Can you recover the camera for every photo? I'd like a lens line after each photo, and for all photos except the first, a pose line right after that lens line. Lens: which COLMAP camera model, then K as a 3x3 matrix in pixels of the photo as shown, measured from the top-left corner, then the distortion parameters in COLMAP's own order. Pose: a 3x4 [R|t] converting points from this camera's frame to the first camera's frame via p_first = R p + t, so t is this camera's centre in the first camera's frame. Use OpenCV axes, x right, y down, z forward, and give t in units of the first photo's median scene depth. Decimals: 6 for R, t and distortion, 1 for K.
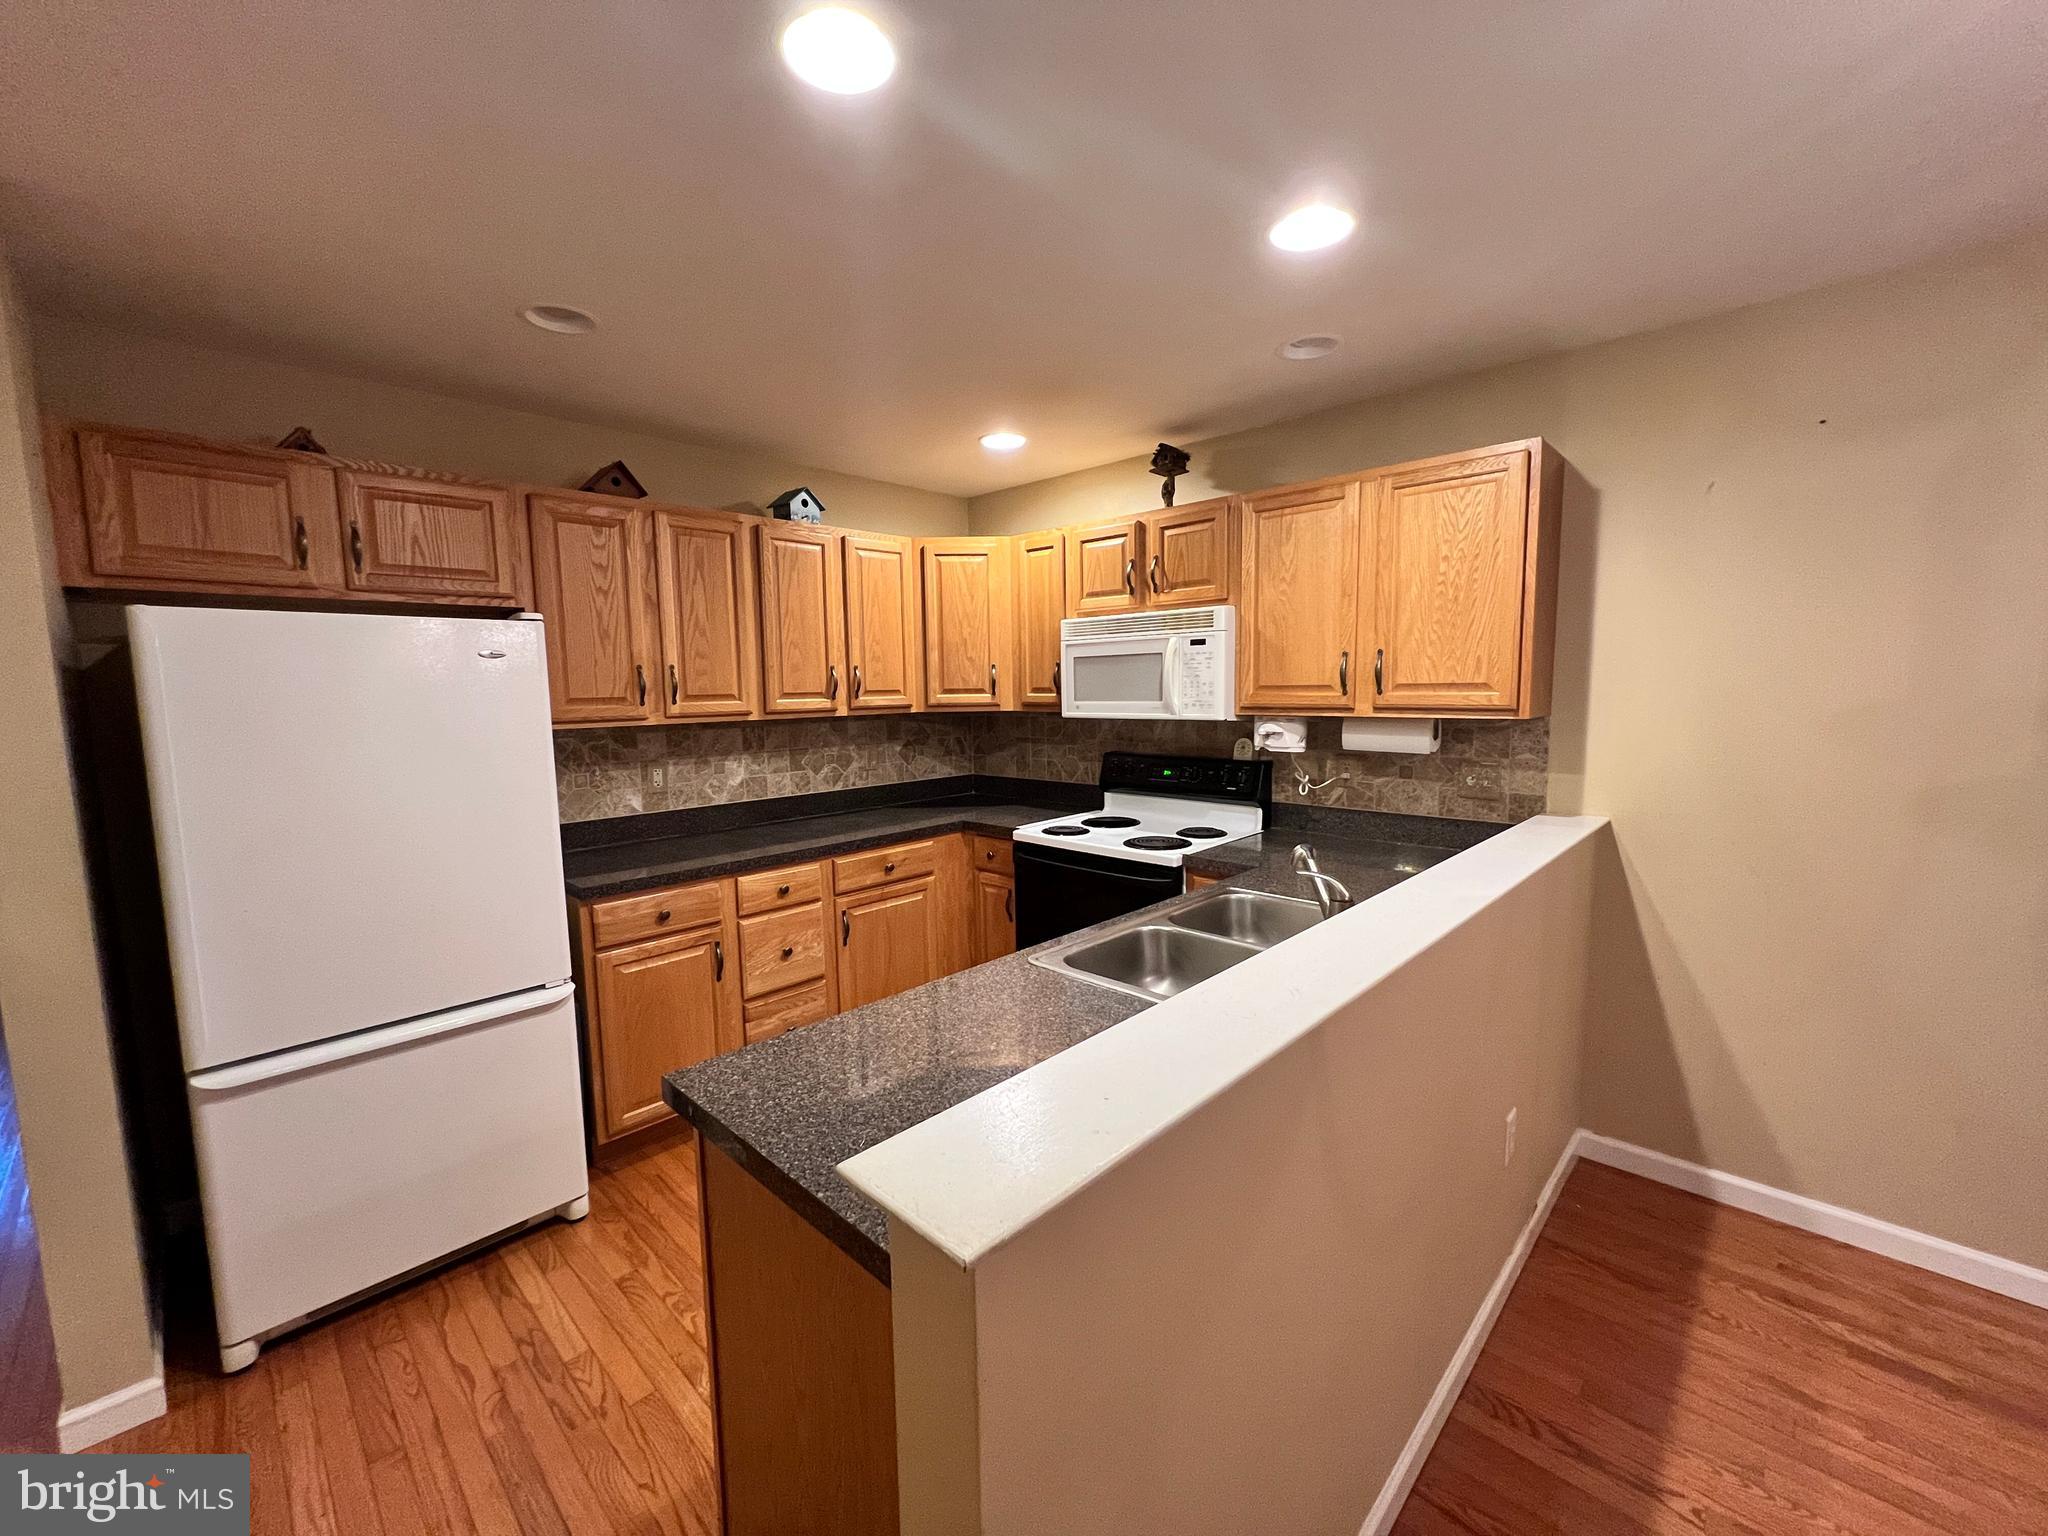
lens RADIAL K [[820.3, 0, 1022.3], [0, 820.3, 772.9], [0, 0, 1]] dist [-0.001383, -0.000168]
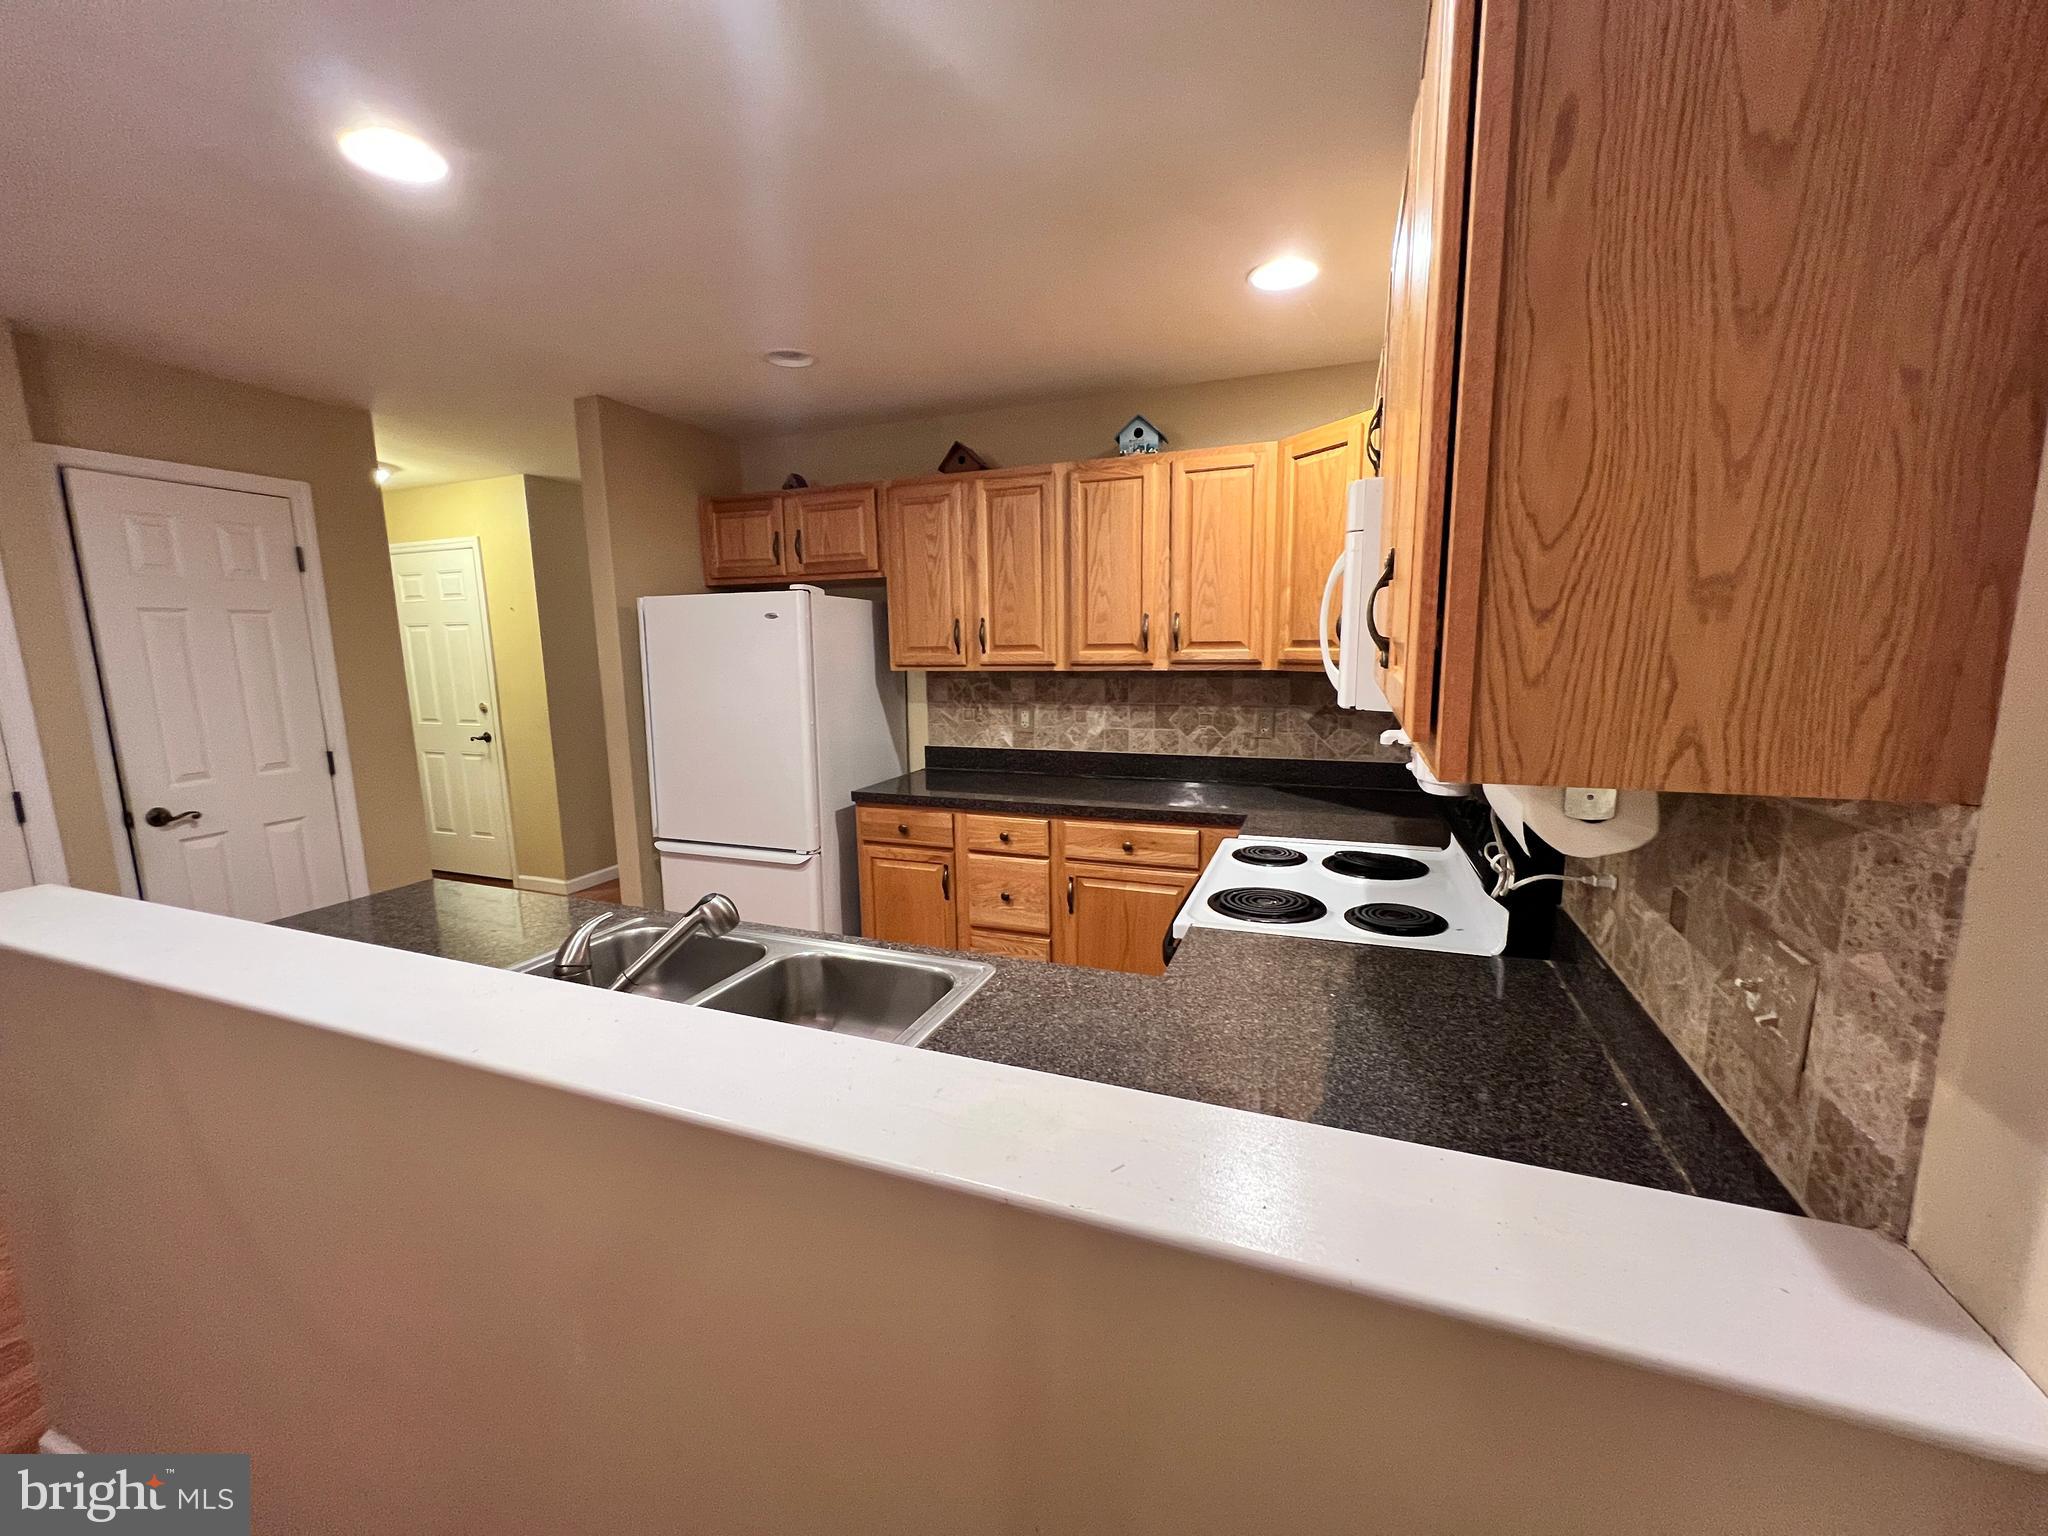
lens RADIAL K [[820.3, 0, 1021.6], [0, 820.3, 779.8], [0, 0, 1]] dist [-0.001383, -0.000168]
pose [[0.395485, 0.165004, -0.903529, 0.578586], [-0.091650, 0.985910, 0.139932, -0.068048], [0.913888, 0.027467, 0.405035, 0.539341]]
